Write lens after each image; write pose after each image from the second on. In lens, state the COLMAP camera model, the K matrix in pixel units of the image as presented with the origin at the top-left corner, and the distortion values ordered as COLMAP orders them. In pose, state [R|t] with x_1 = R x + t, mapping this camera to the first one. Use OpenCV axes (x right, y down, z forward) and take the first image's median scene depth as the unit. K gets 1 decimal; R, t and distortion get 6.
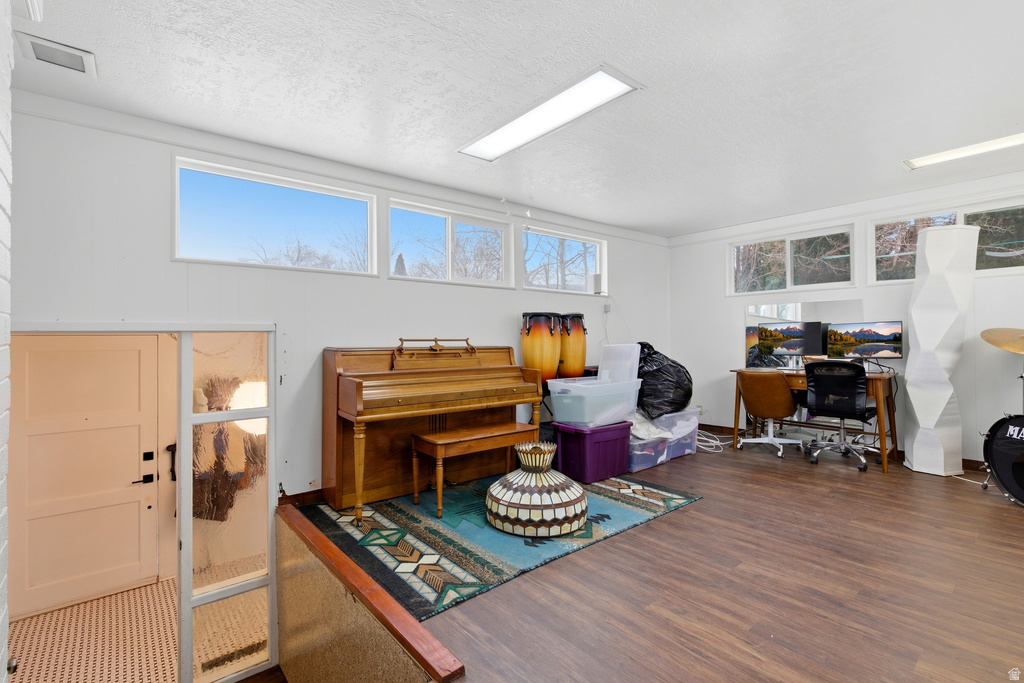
lens RADIAL K [[476.0, 0, 515.3], [0, 476.0, 338.5], [0, 0, 1]] dist [-0.002153, 0.000111]
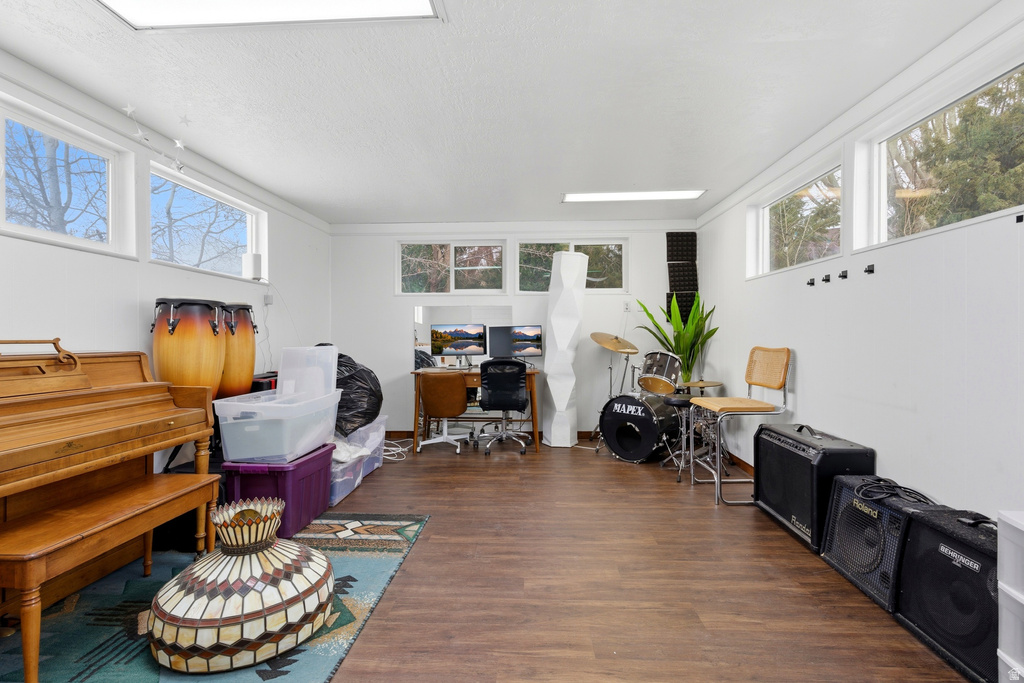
lens RADIAL K [[476.0, 0, 515.3], [0, 476.0, 338.5], [0, 0, 1]] dist [-0.002153, 0.000111]
pose [[0.673008, 0.002820, 0.739630, -0.146164], [-0.004001, 0.999992, -0.000173, -0.002497], [-0.739625, -0.002843, 0.673014, 0.242362]]
